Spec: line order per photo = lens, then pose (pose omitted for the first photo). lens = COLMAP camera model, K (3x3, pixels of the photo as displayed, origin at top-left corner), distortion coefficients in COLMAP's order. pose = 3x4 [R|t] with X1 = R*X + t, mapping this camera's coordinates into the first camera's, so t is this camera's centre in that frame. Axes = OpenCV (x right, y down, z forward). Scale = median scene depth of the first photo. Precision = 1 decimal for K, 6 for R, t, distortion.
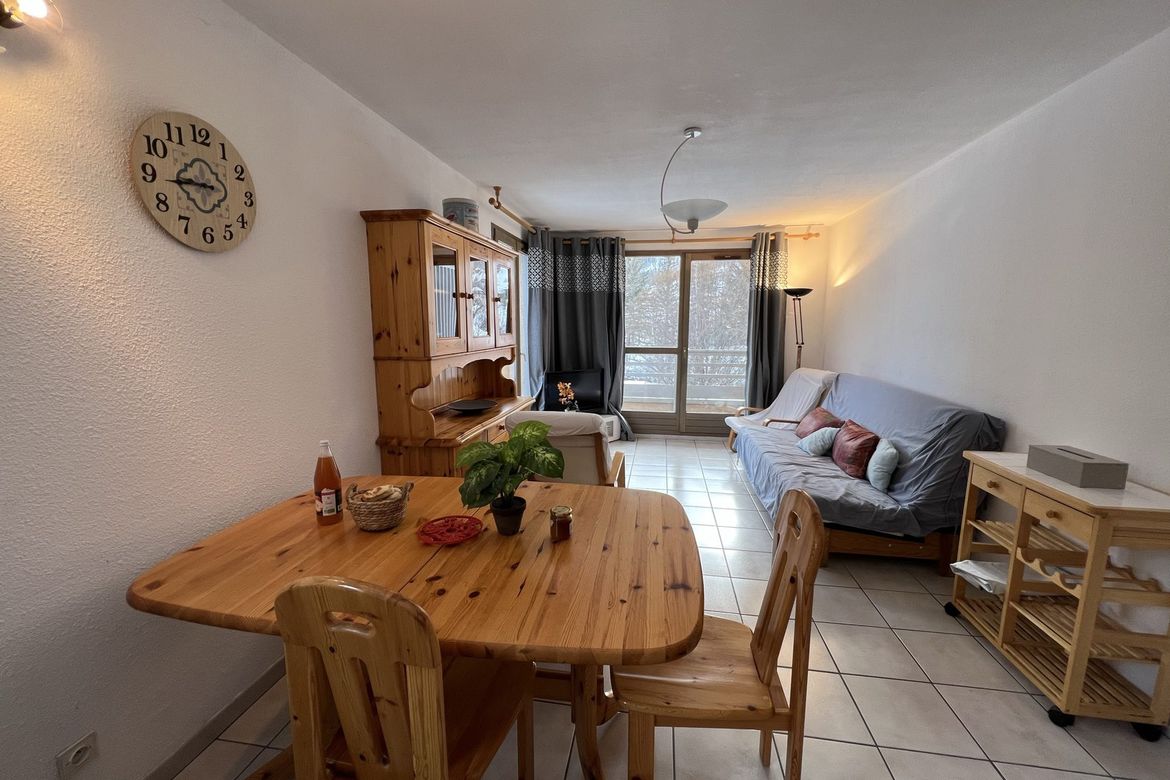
lens RADIAL K [[468.8, 0, 583.7], [0, 468.8, 394.2], [0, 0, 1]] dist [-0.000990, -0.000382]
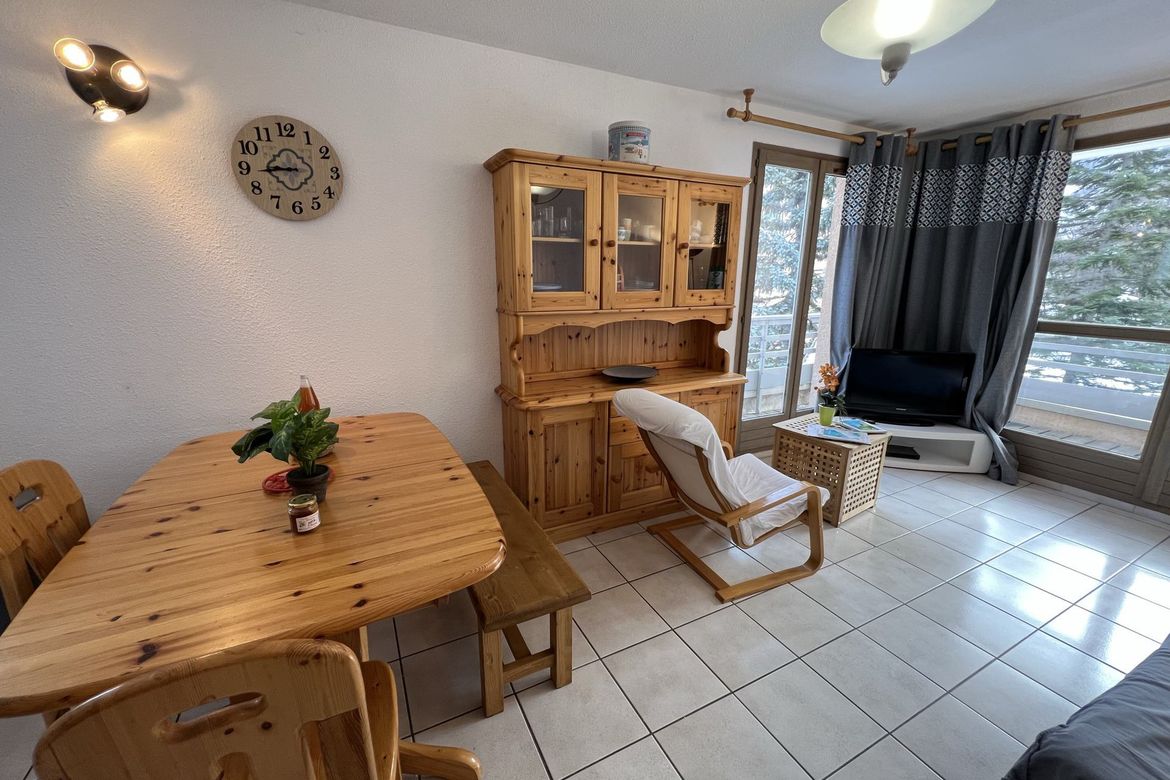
lens RADIAL K [[468.8, 0, 583.7], [0, 468.8, 394.2], [0, 0, 1]] dist [-0.000990, -0.000382]
pose [[0.591820, 0.199957, -0.780876, 0.796767], [-0.124567, 0.979794, 0.156485, -0.123862], [0.796387, 0.004660, 0.604769, 0.810577]]
